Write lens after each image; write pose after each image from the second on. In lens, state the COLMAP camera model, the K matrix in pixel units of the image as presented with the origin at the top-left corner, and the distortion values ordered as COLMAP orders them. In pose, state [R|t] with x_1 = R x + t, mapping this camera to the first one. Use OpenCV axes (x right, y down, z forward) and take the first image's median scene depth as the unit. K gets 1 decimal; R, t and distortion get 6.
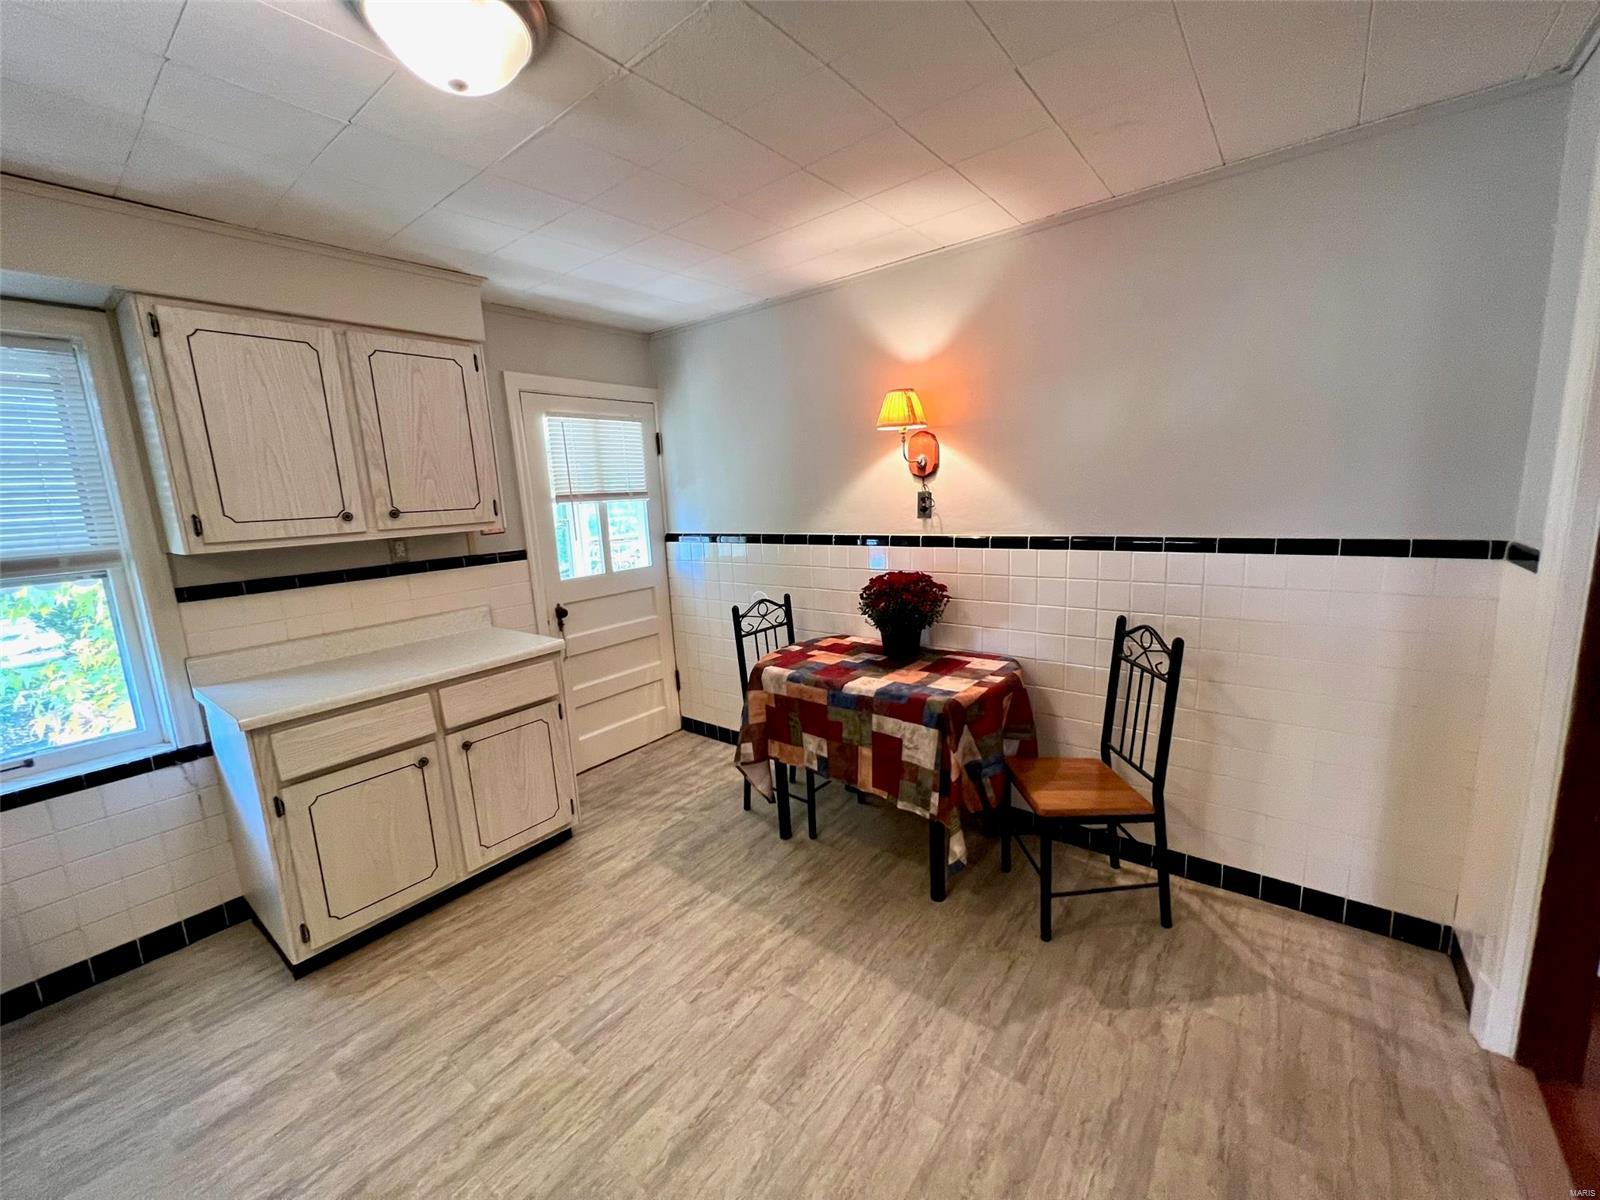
lens RADIAL K [[639.3, 0, 803.7], [0, 639.3, 598.8], [0, 0, 1]] dist [-0.001668, 0.000873]
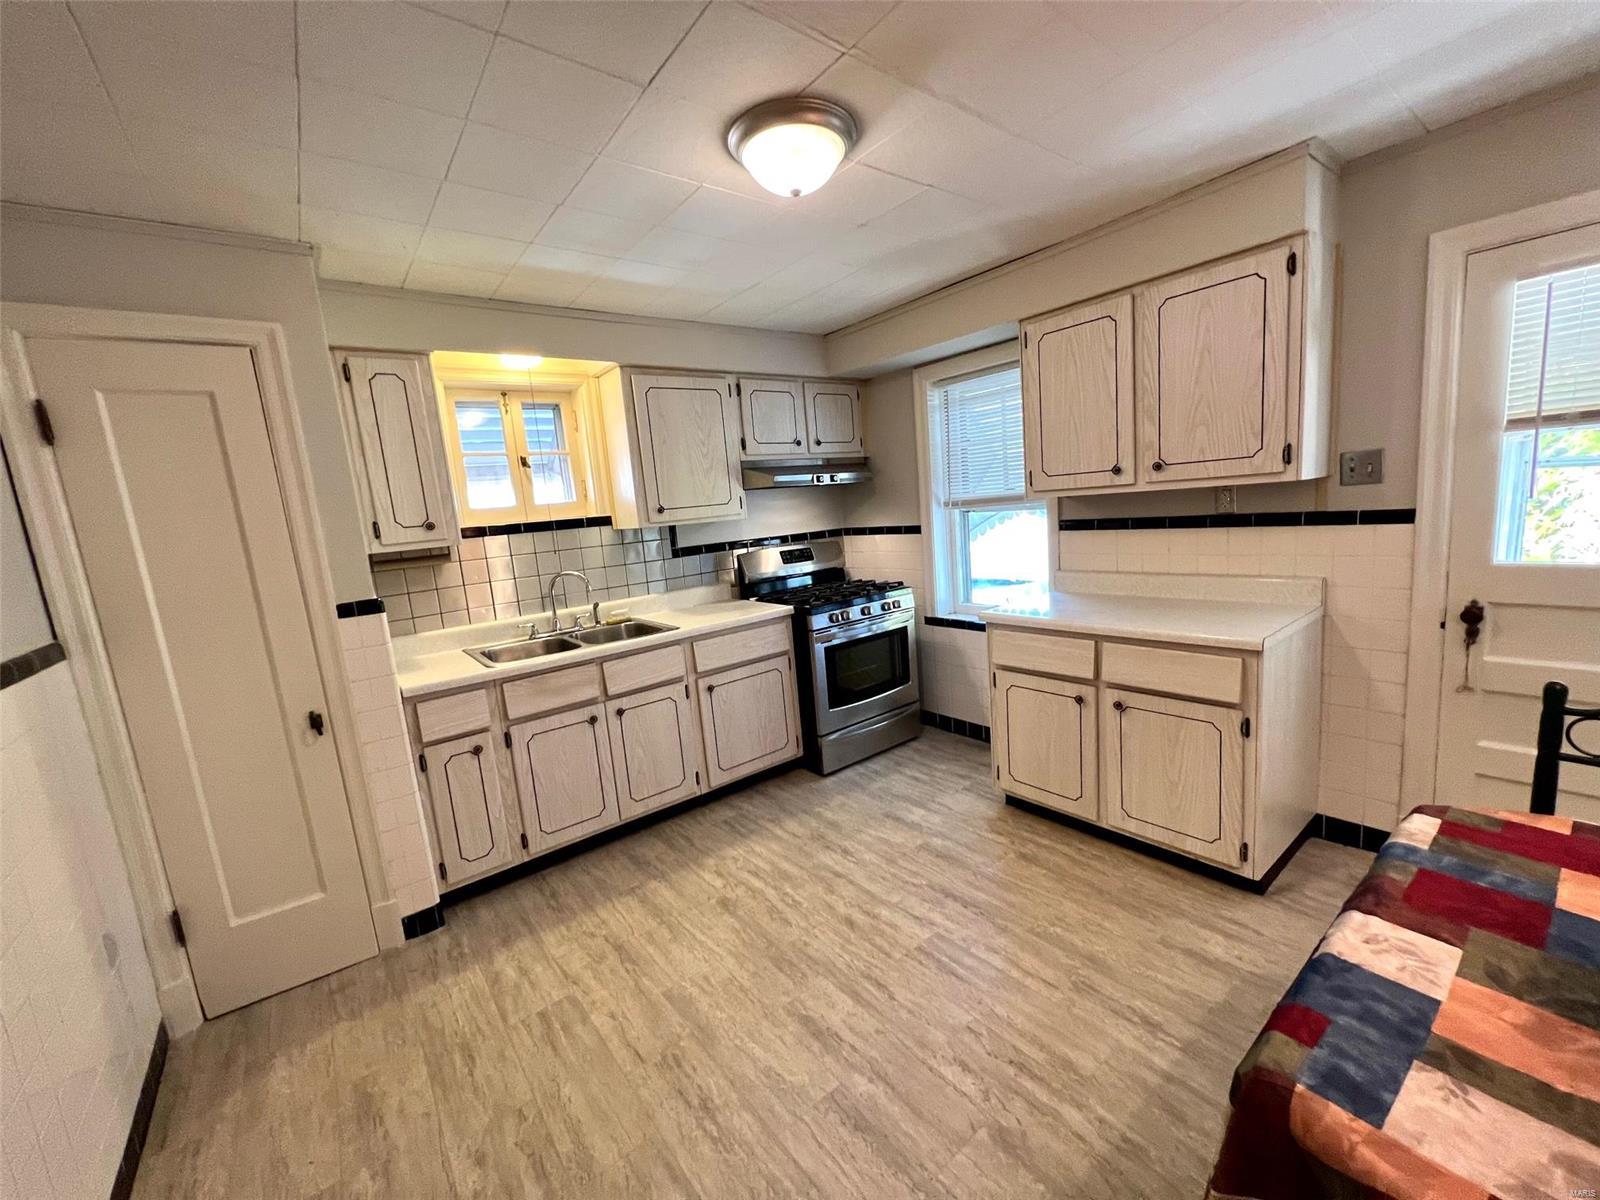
lens RADIAL K [[639.3, 0, 803.1], [0, 639.3, 600.6], [0, 0, 1]] dist [-0.001668, 0.000873]
pose [[-0.238202, 0.217810, -0.946477, 0.504466], [-0.069194, 0.968246, 0.240234, -0.136530], [0.968748, 0.122714, -0.215567, 0.729600]]
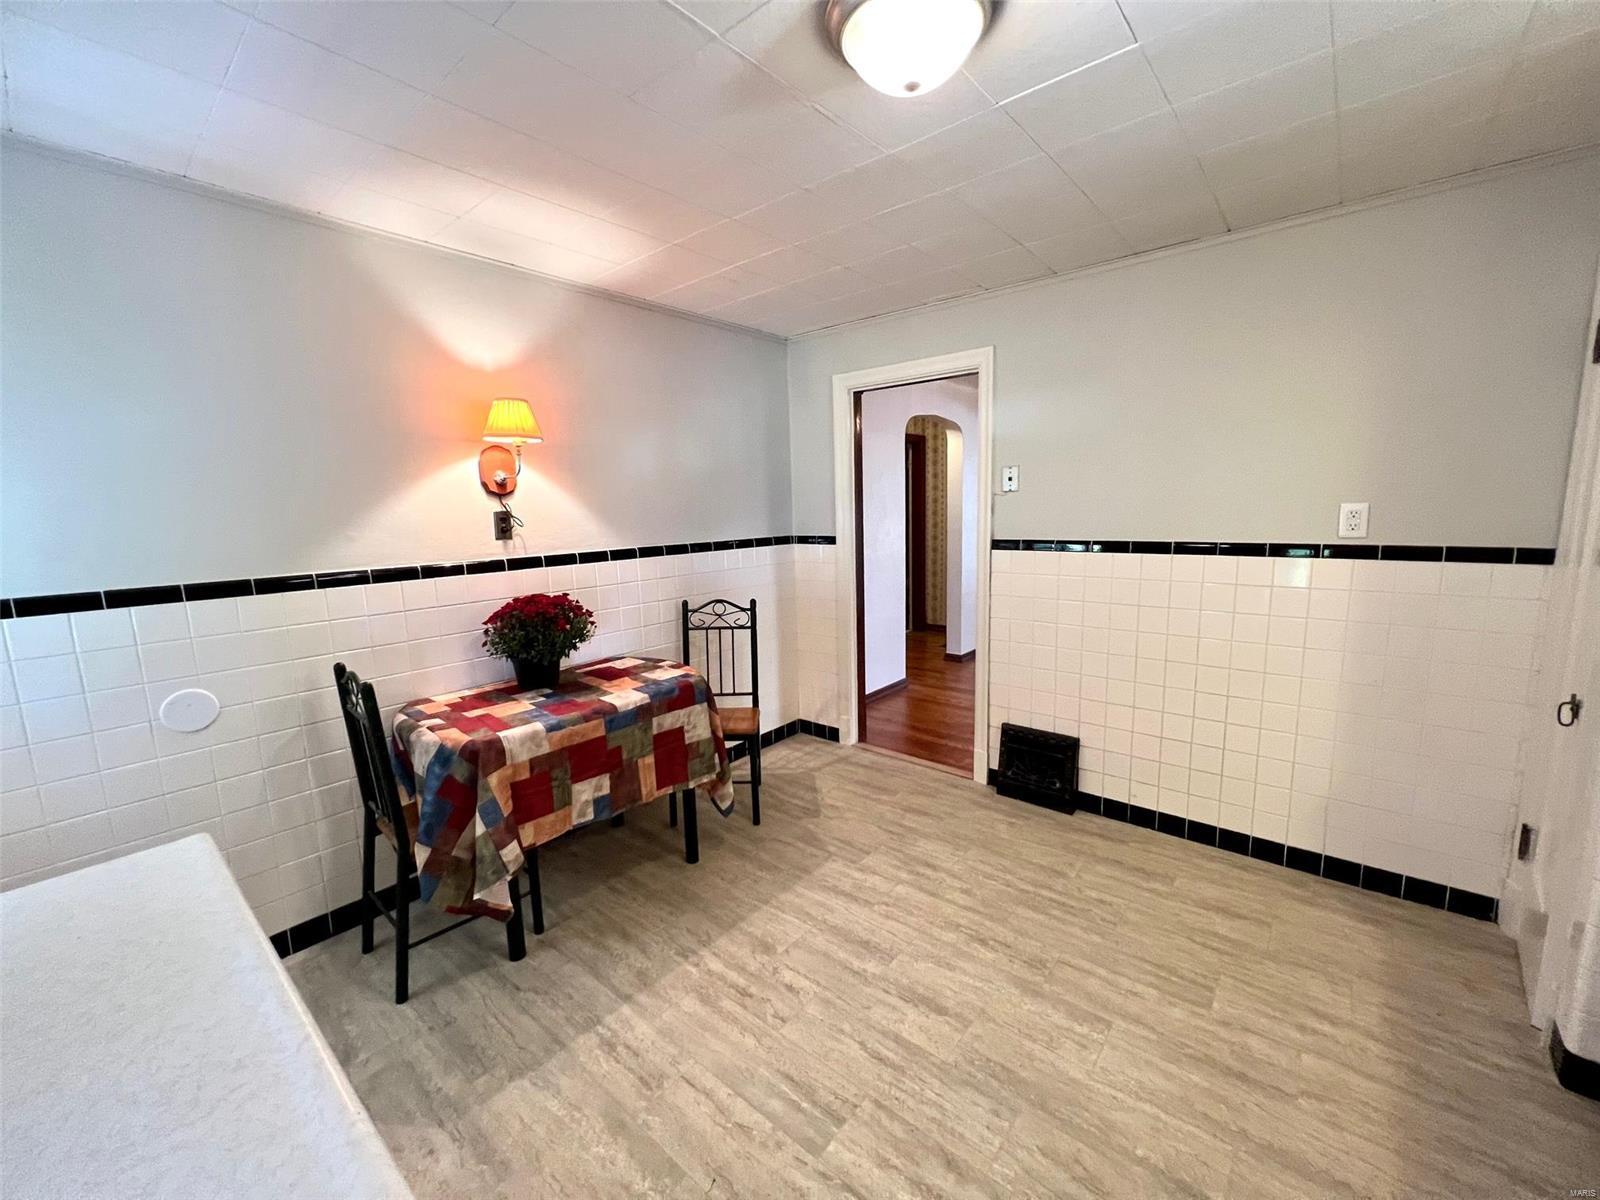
lens RADIAL K [[639.3, 0, 801.8], [0, 639.3, 599.9], [0, 0, 1]] dist [-0.001668, 0.000873]
pose [[0.041416, -0.102931, 0.993826, -0.861730], [0.194544, 0.976473, 0.093027, -0.052675], [-0.980019, 0.189490, 0.060466, 0.652136]]
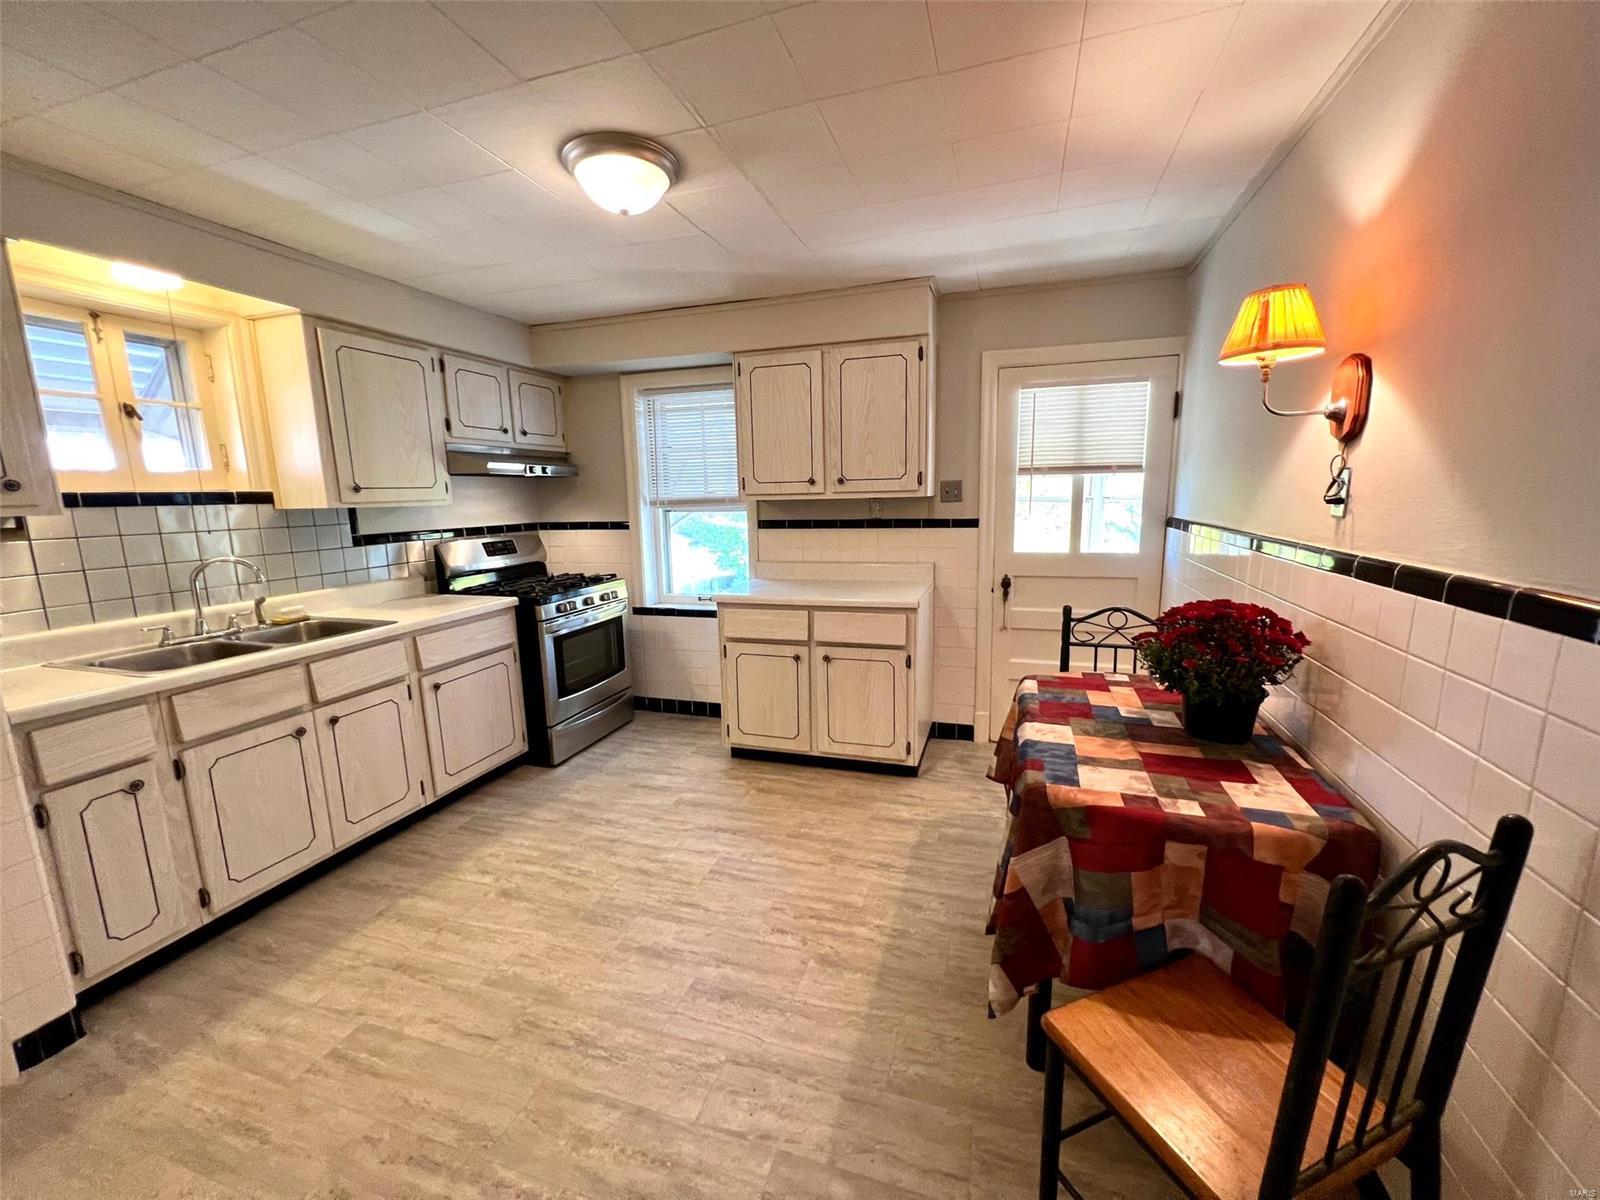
lens RADIAL K [[639.3, 0, 802.9], [0, 639.3, 600.7], [0, 0, 1]] dist [-0.001668, 0.000873]
pose [[0.342569, 0.200351, -0.917881, 0.654100], [-0.156383, 0.975527, 0.154568, -0.084672], [0.926386, 0.090591, 0.365517, 0.468756]]
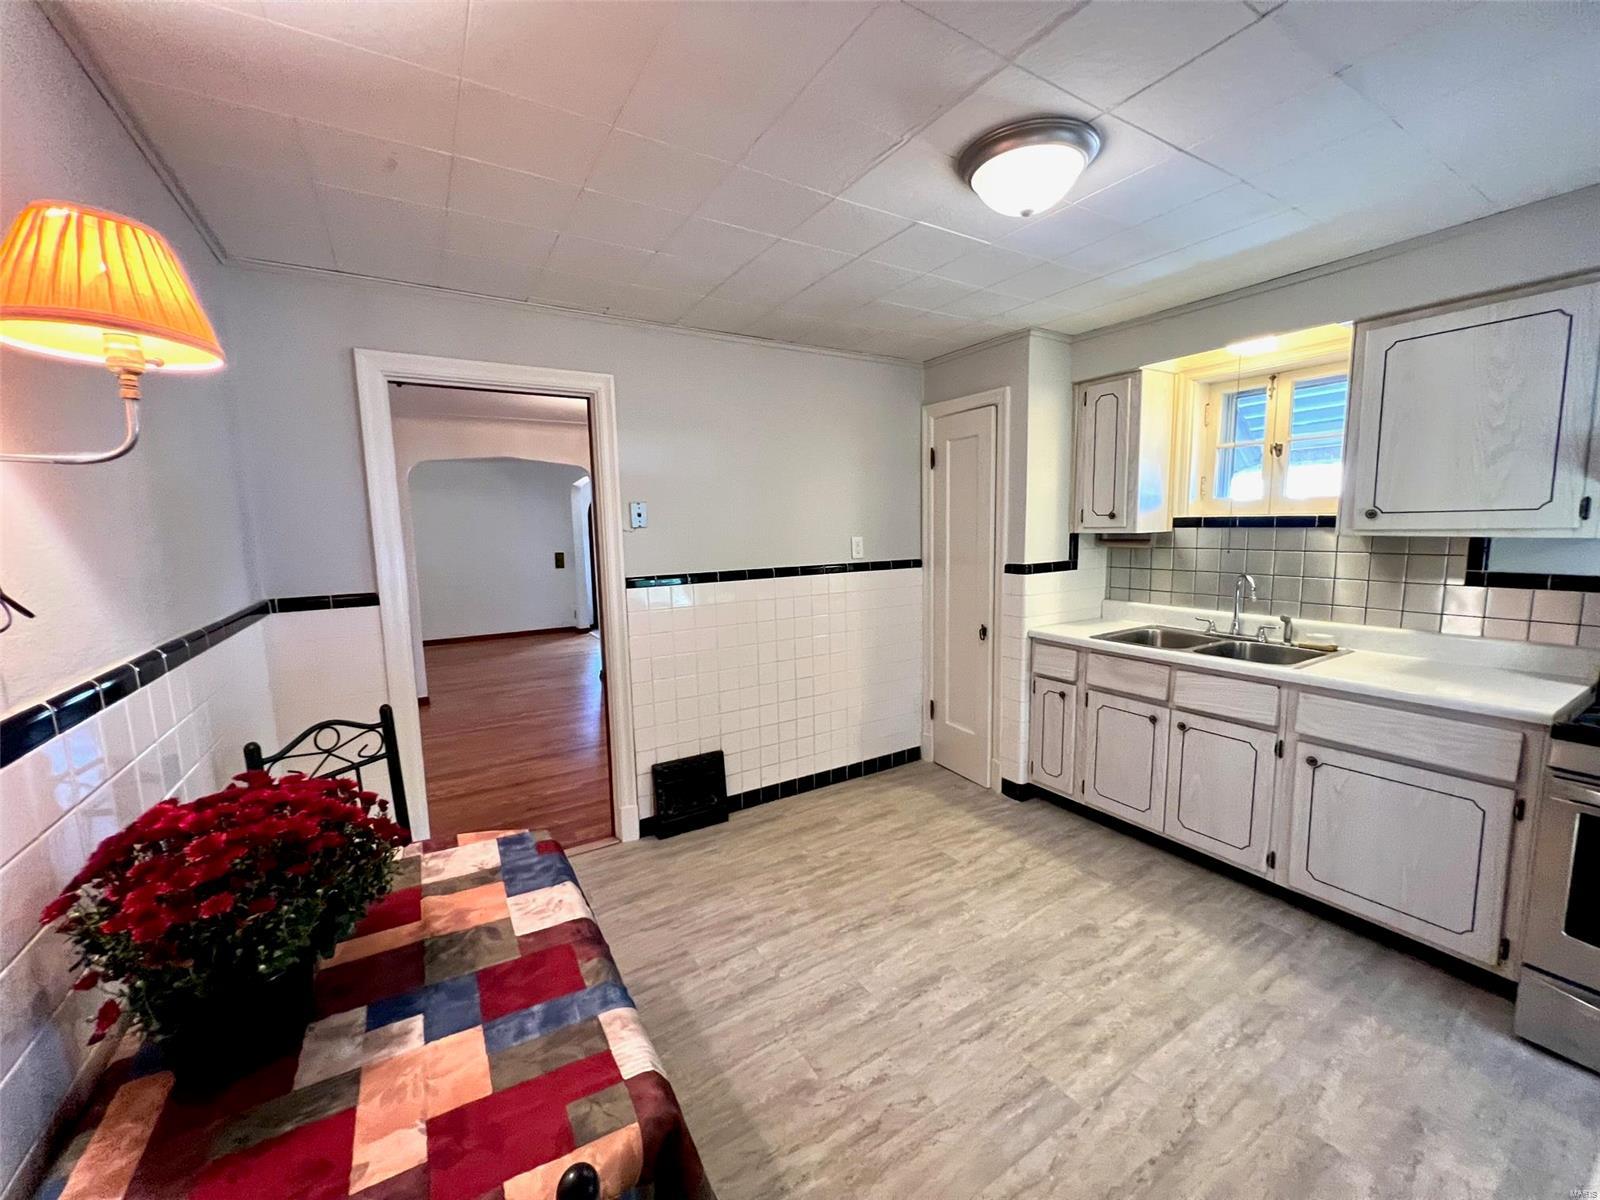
lens RADIAL K [[639.3, 0, 801.9], [0, 639.3, 601.0], [0, 0, 1]] dist [-0.001668, 0.000873]
pose [[-0.934451, 0.025319, 0.355189, -0.282259], [0.125336, 0.957026, 0.261520, -0.215435], [-0.333304, 0.288896, -0.897467, 1.340797]]
